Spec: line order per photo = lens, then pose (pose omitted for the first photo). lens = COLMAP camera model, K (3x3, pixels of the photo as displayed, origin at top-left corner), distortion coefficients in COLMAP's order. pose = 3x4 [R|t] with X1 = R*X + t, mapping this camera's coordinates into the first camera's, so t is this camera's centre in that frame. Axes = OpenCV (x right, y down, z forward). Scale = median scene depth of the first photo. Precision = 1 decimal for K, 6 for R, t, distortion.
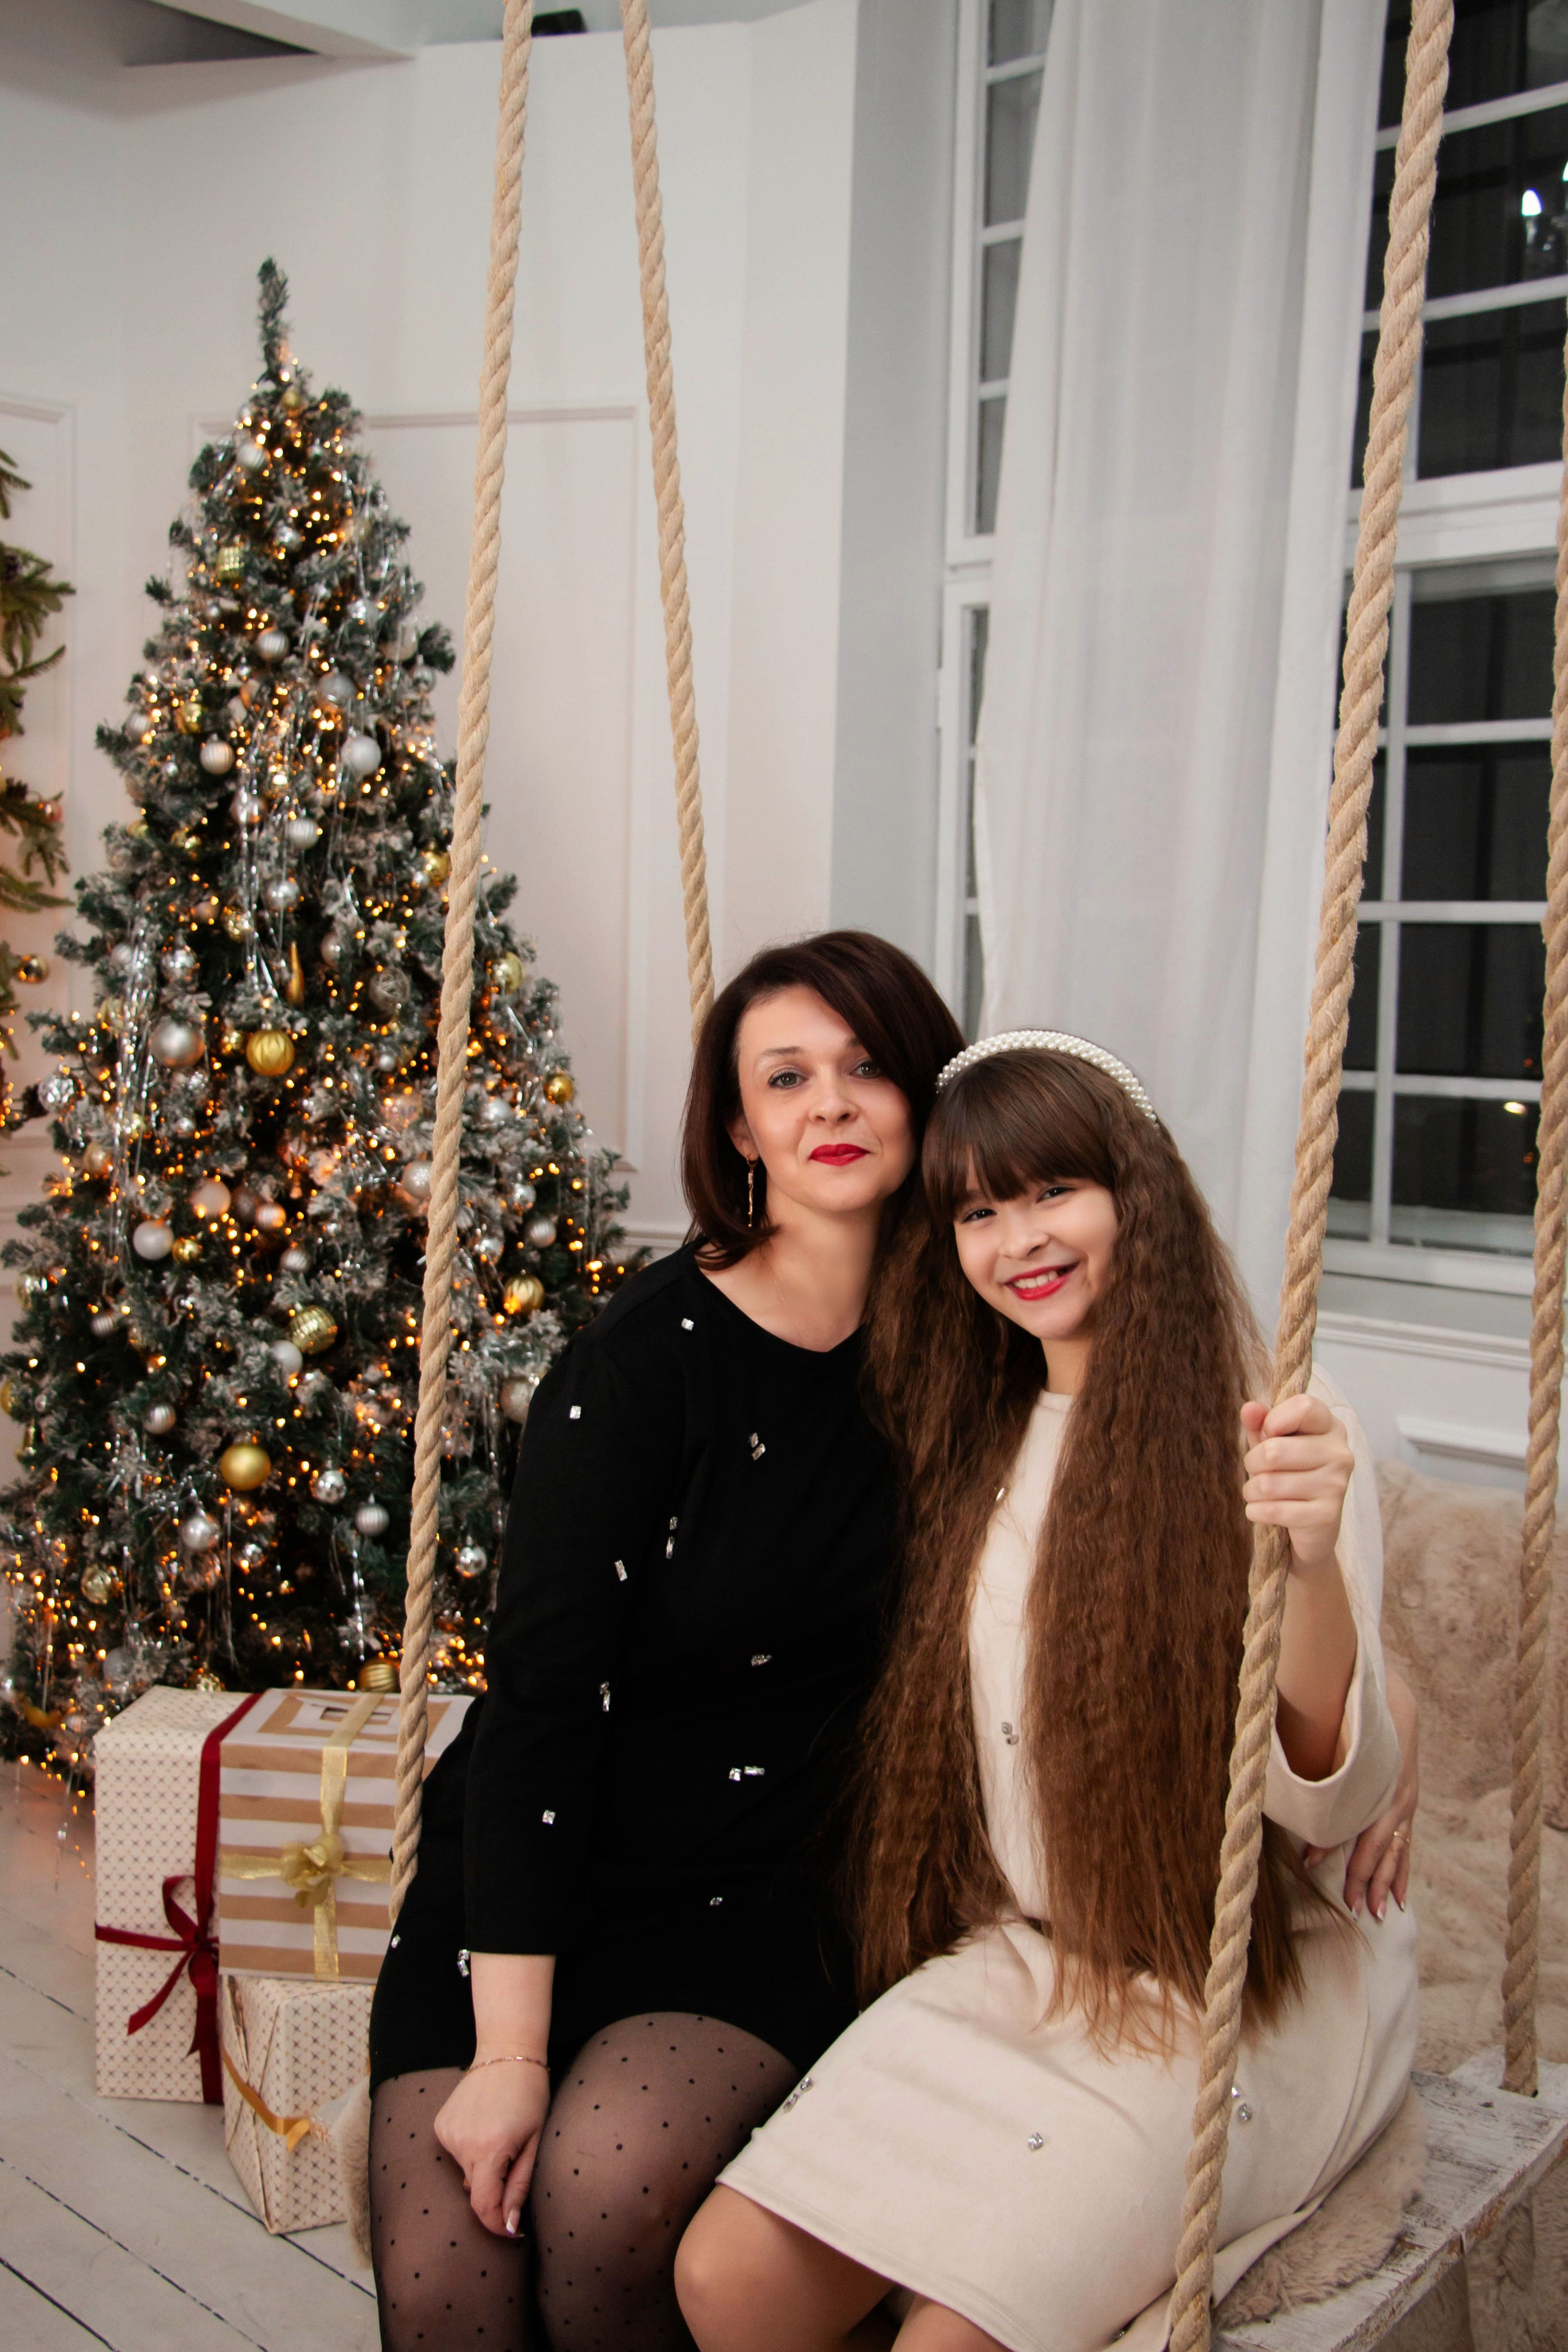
lens RADIAL K [[2867.5, 0, 732.4], [0, 2867.5, 1201.1], [0, 0, 1]] dist [-0.121045, 0.617136]
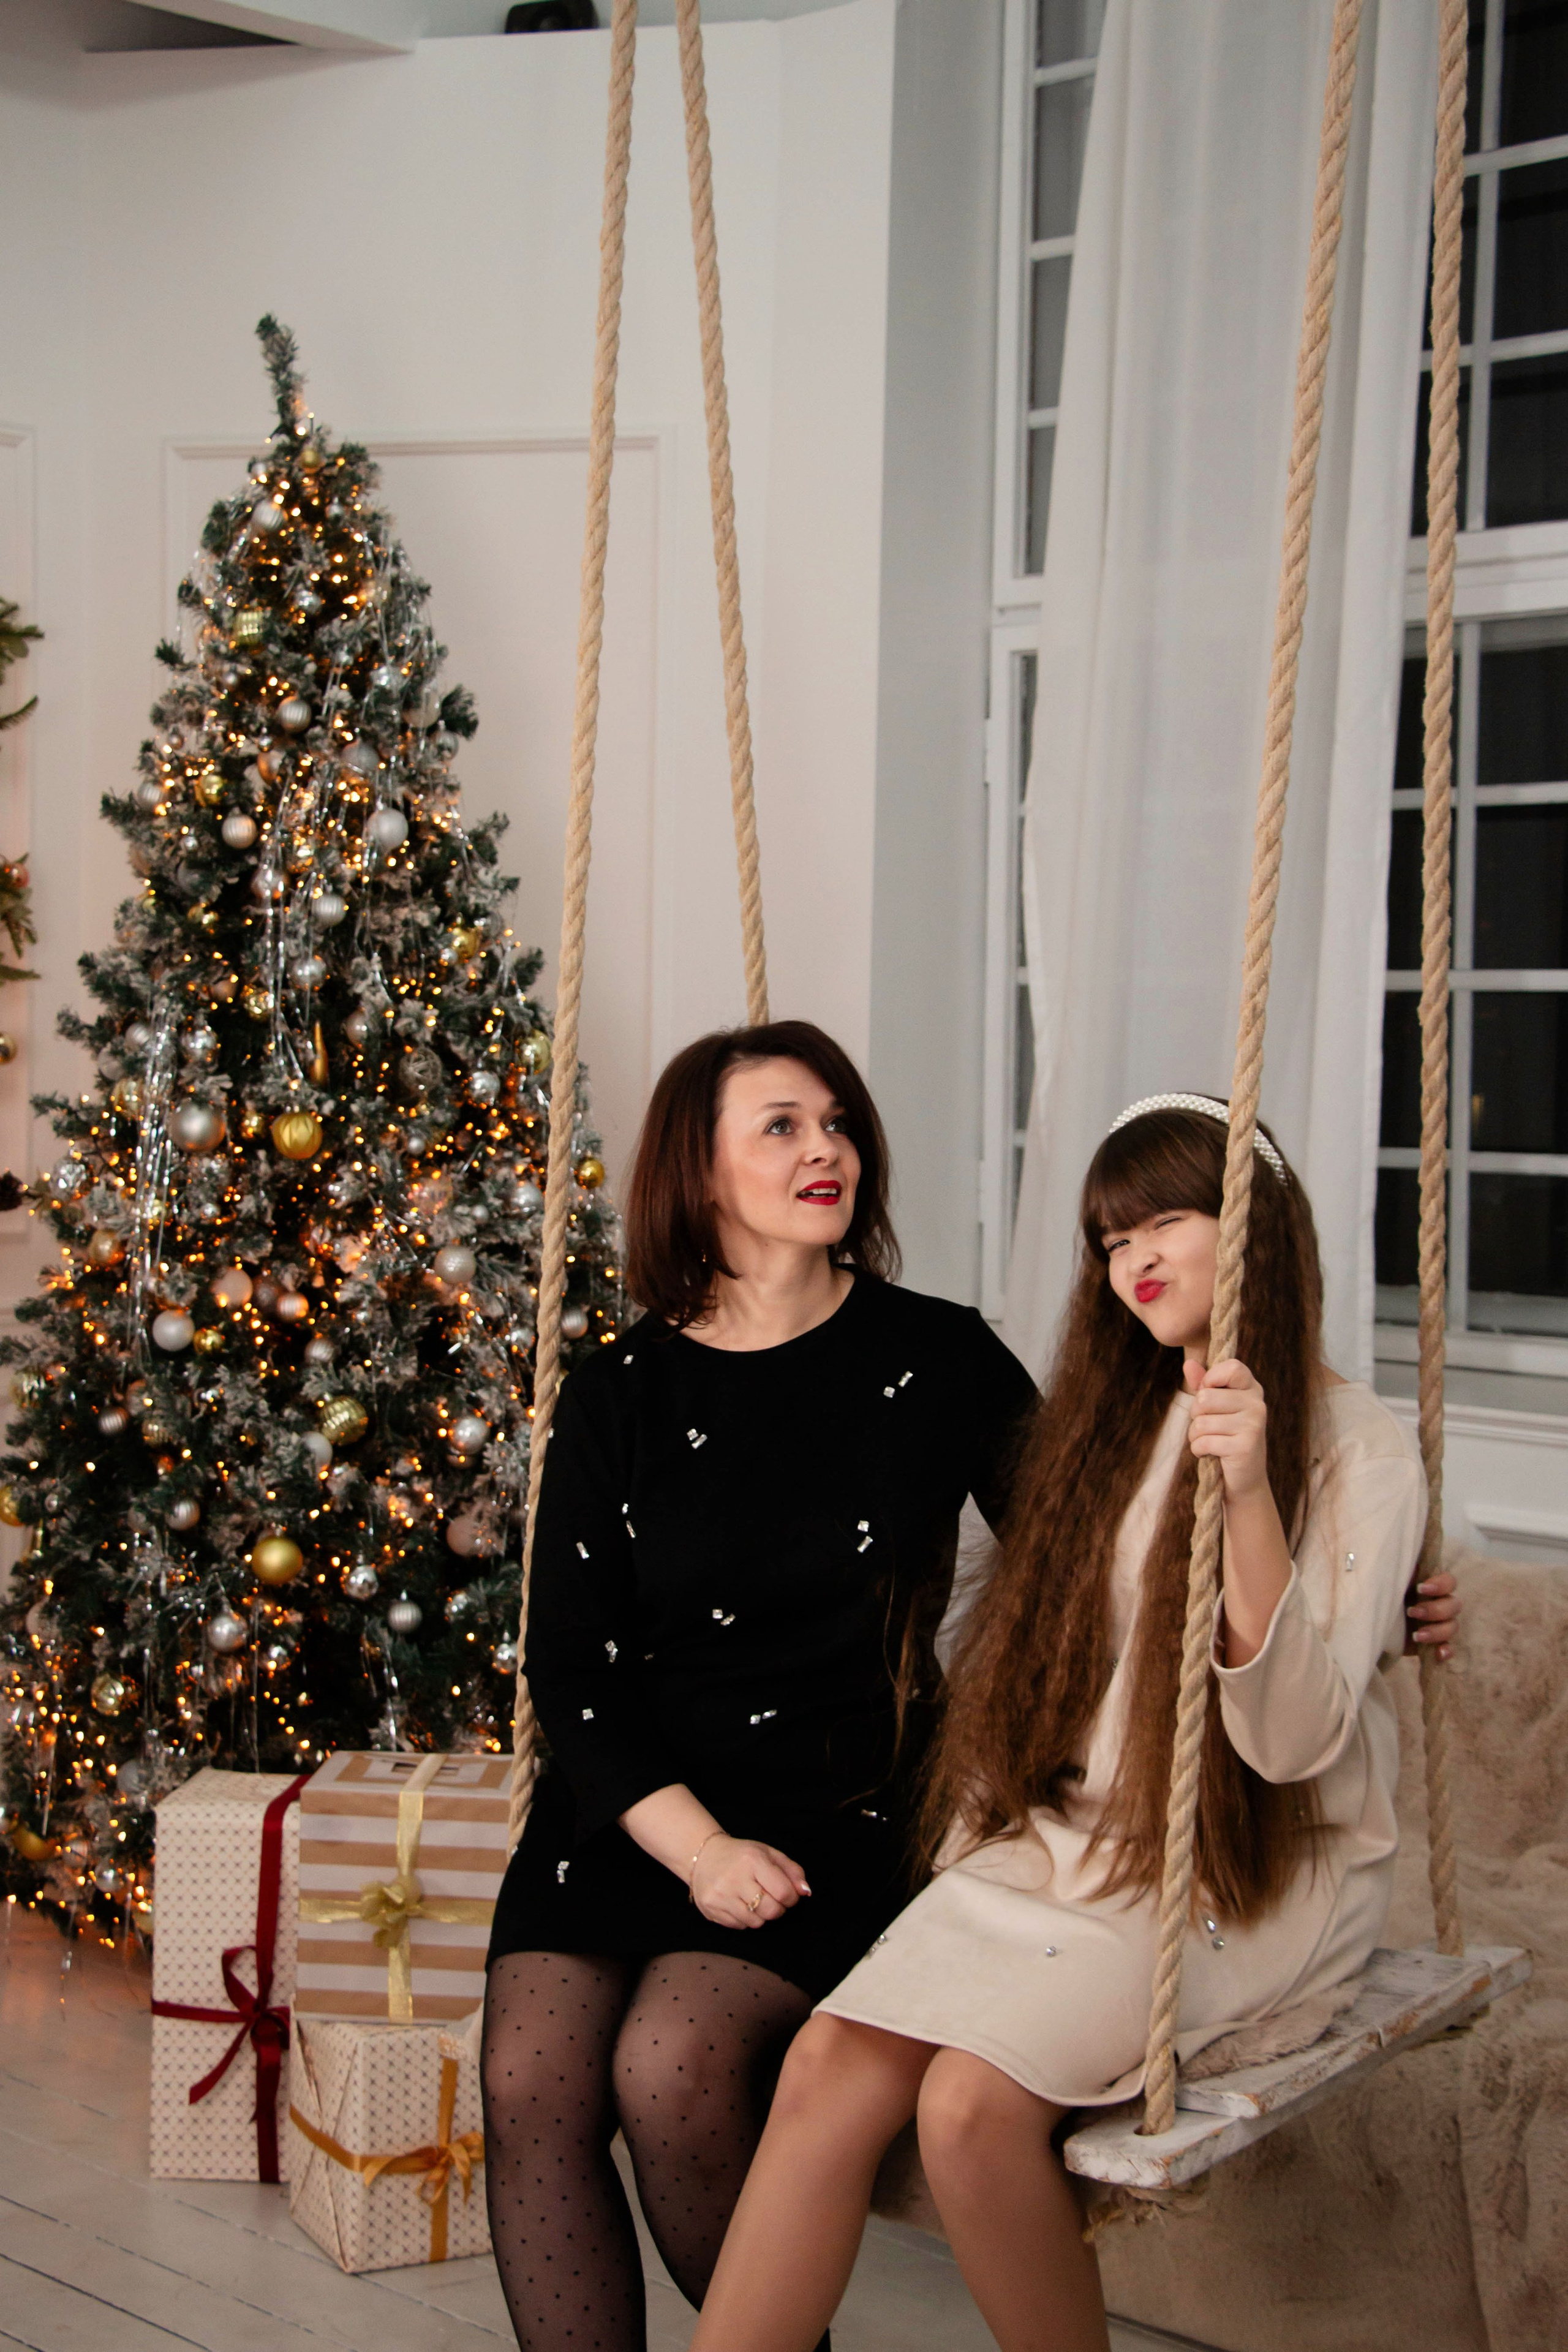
lens RADIAL K [[3816.7, 0, 784.0], [0, 3816.7, 1176.0], [0, 0, 1]] dist [0.023526, 1.117650]
pose [[0.999894, -0.005839, 0.013359, -0.013501], [0.006419, 0.999020, -0.043804, 0.019024], [-0.013090, 0.043886, 0.998951, -0.287580]]
